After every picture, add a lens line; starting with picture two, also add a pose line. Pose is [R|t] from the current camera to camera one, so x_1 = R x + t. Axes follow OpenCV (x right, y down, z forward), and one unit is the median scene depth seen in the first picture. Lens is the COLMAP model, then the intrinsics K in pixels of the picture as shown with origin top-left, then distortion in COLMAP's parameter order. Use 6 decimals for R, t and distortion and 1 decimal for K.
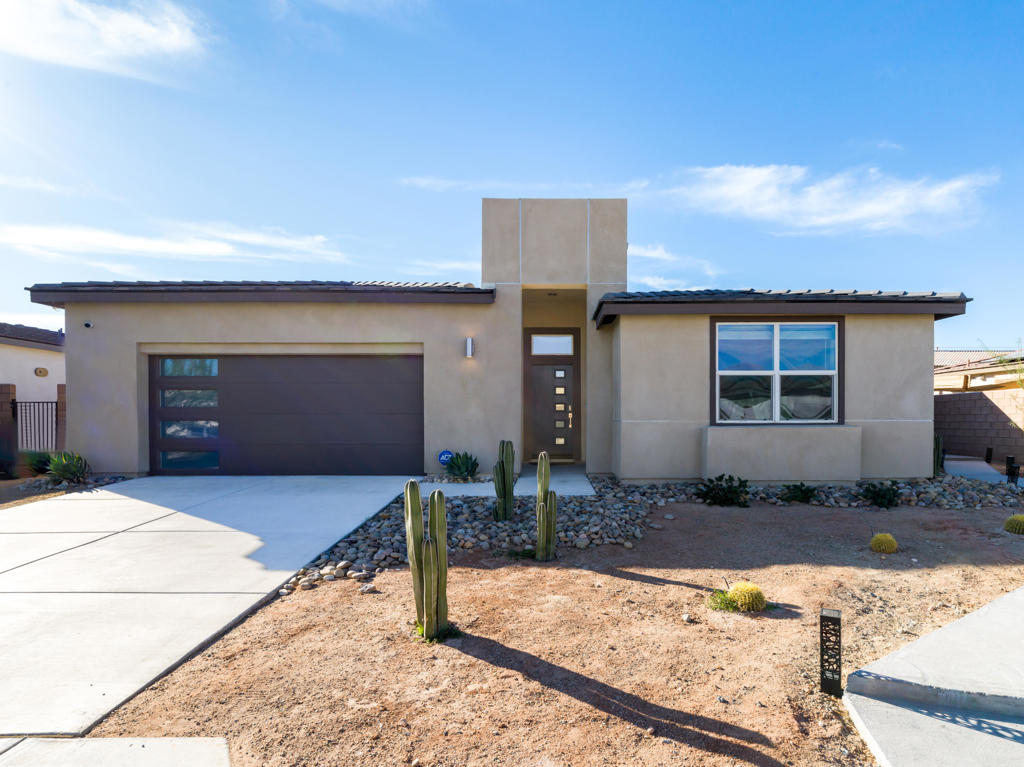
lens RADIAL K [[509.3, 0, 512.0], [0, 509.3, 383.5], [0, 0, 1]] dist [0.002348, 0.000041]
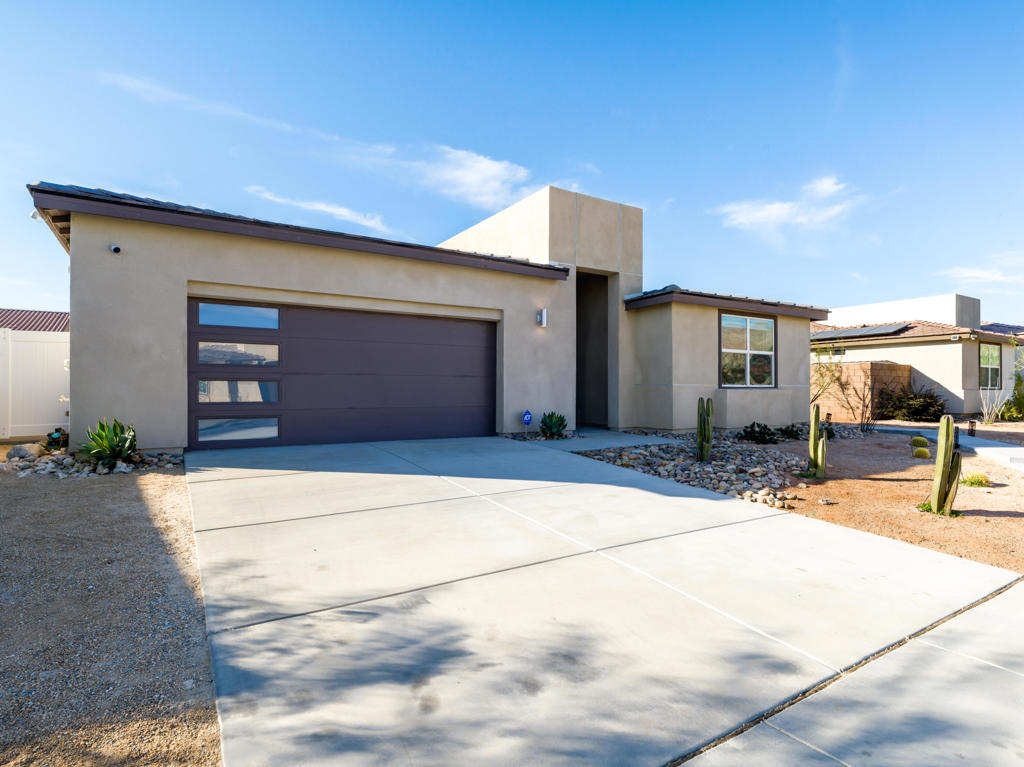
lens RADIAL K [[525.2, 0, 519.3], [0, 525.2, 356.6], [0, 0, 1]] dist [0.014706, -0.000057]
pose [[0.860332, 0.035469, 0.508498, -0.718331], [-0.035928, 0.999315, -0.008918, 0.025677], [-0.508466, -0.010597, 0.861017, 0.044164]]
